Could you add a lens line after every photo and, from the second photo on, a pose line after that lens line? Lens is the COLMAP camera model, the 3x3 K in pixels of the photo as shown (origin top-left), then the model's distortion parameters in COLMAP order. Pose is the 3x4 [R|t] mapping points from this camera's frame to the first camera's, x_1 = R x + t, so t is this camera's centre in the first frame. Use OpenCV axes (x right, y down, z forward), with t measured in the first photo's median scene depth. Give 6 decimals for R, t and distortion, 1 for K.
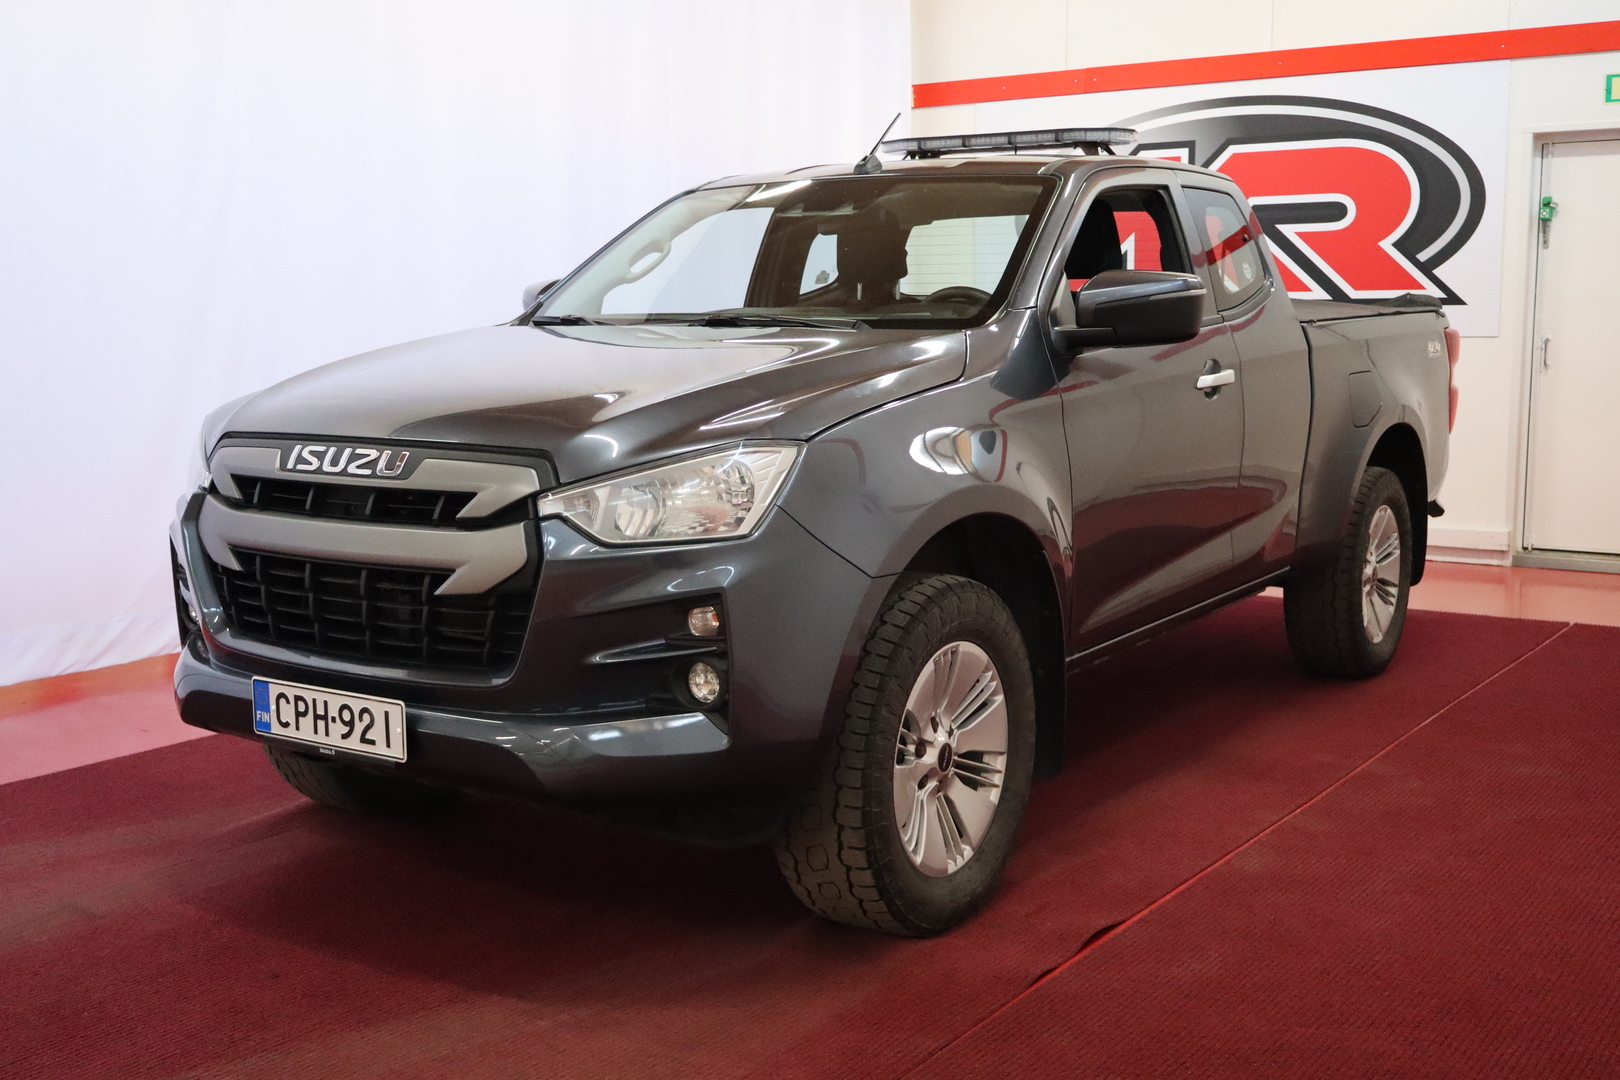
lens RADIAL K [[1809.4, 0, 809.9], [0, 1809.4, 537.8], [0, 0, 1]] dist [0.002470, 0.000000]
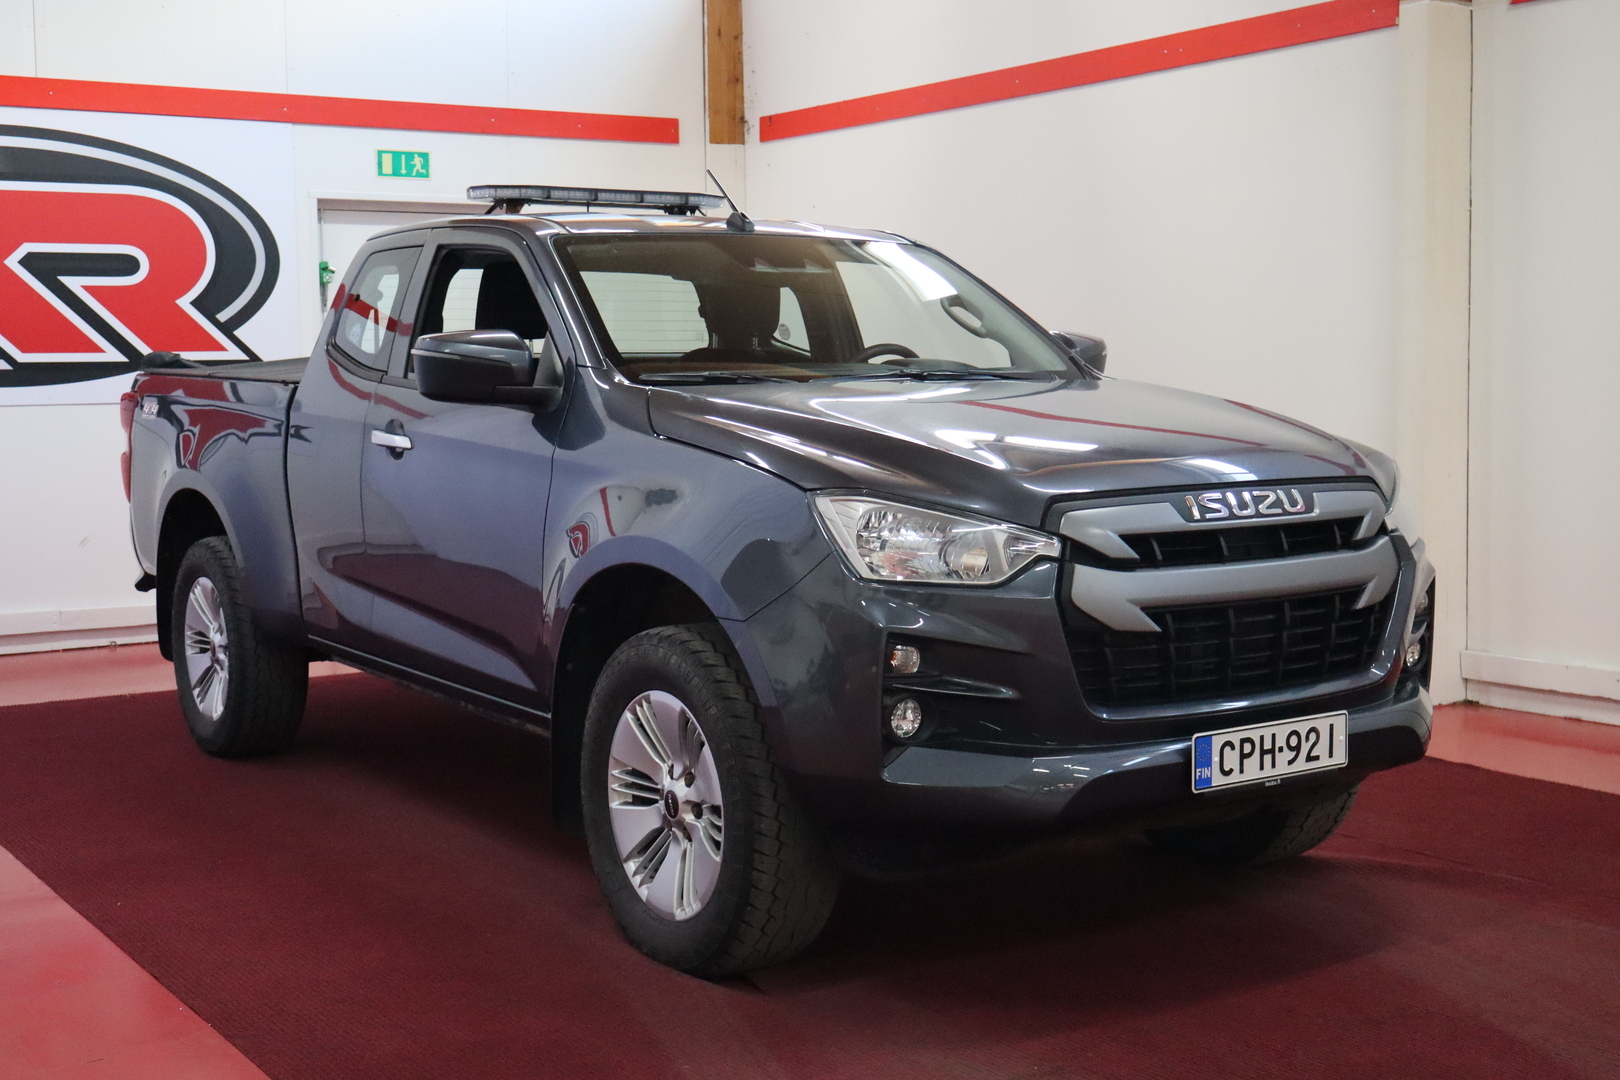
lens RADIAL K [[2102.7, 0, 809.9], [0, 2102.7, 540.2], [0, 0, 1]] dist [0.075223, 0.000000]
pose [[0.344241, -0.081785, 0.935312, -1.457596], [0.129600, 0.990802, 0.038937, -0.100180], [-0.929893, 0.107813, 0.351674, 0.792854]]
